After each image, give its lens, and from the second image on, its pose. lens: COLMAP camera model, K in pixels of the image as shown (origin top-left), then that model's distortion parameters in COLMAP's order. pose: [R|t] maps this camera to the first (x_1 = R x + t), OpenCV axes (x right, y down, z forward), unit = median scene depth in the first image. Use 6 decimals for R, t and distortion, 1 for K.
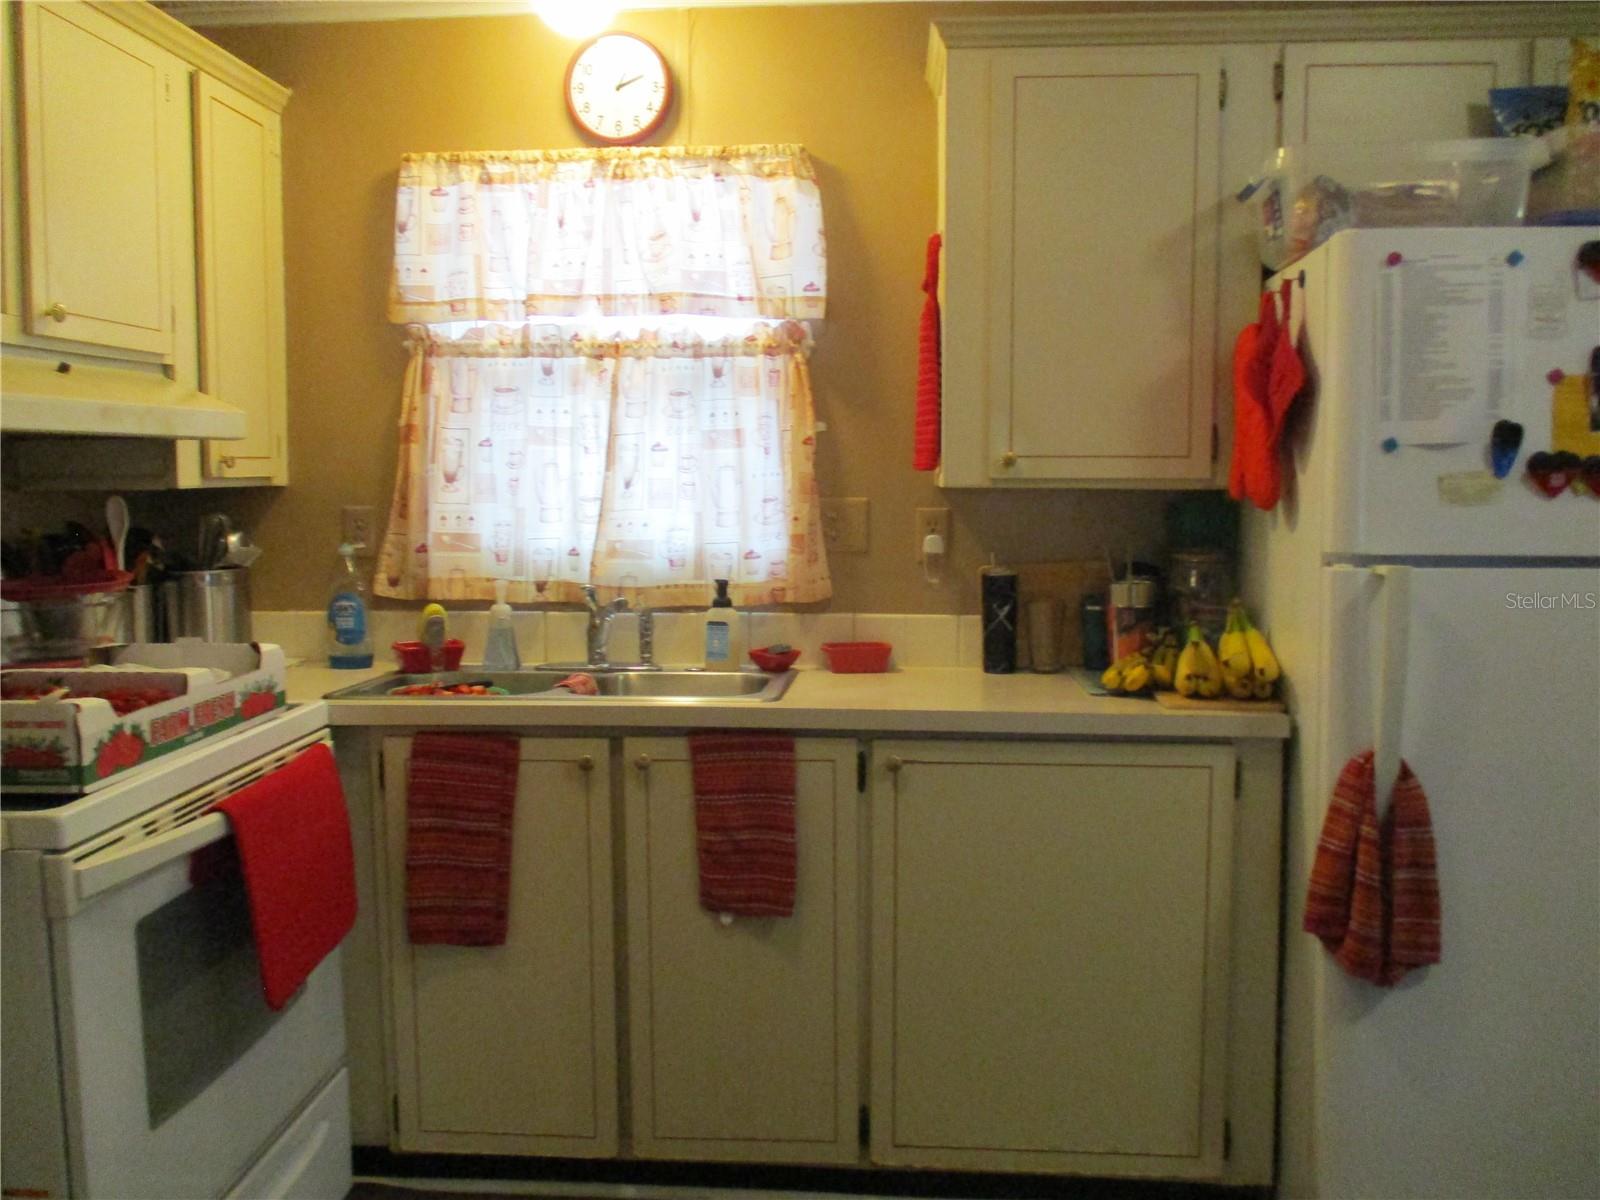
lens RADIAL K [[1347.2, 0, 806.5], [0, 1347.2, 599.0], [0, 0, 1]] dist [-0.018907, 0.002664]
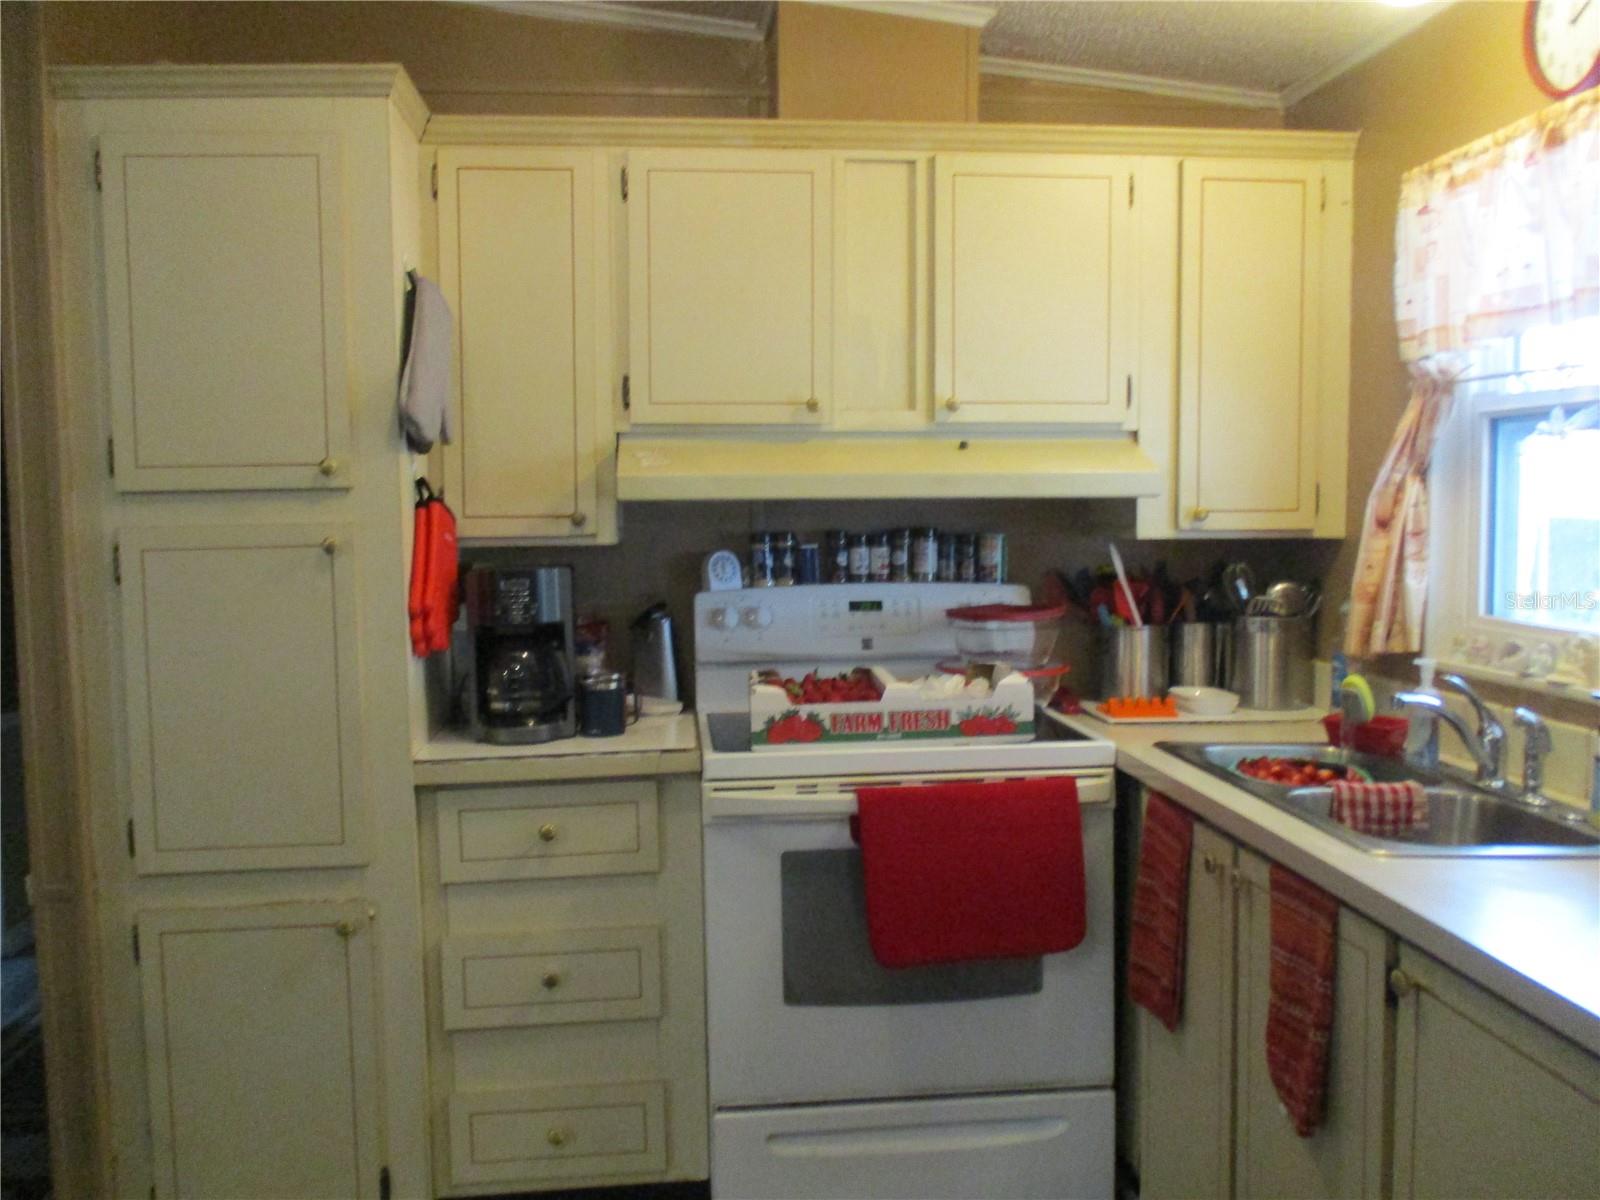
lens RADIAL K [[1347.2, 0, 807.6], [0, 1347.2, 601.3], [0, 0, 1]] dist [-0.018907, 0.002664]
pose [[0.173653, 0.077685, -0.981738, 0.649036], [-0.091970, 0.993806, 0.062372, -0.081251], [0.980503, 0.079459, 0.179722, 0.569541]]
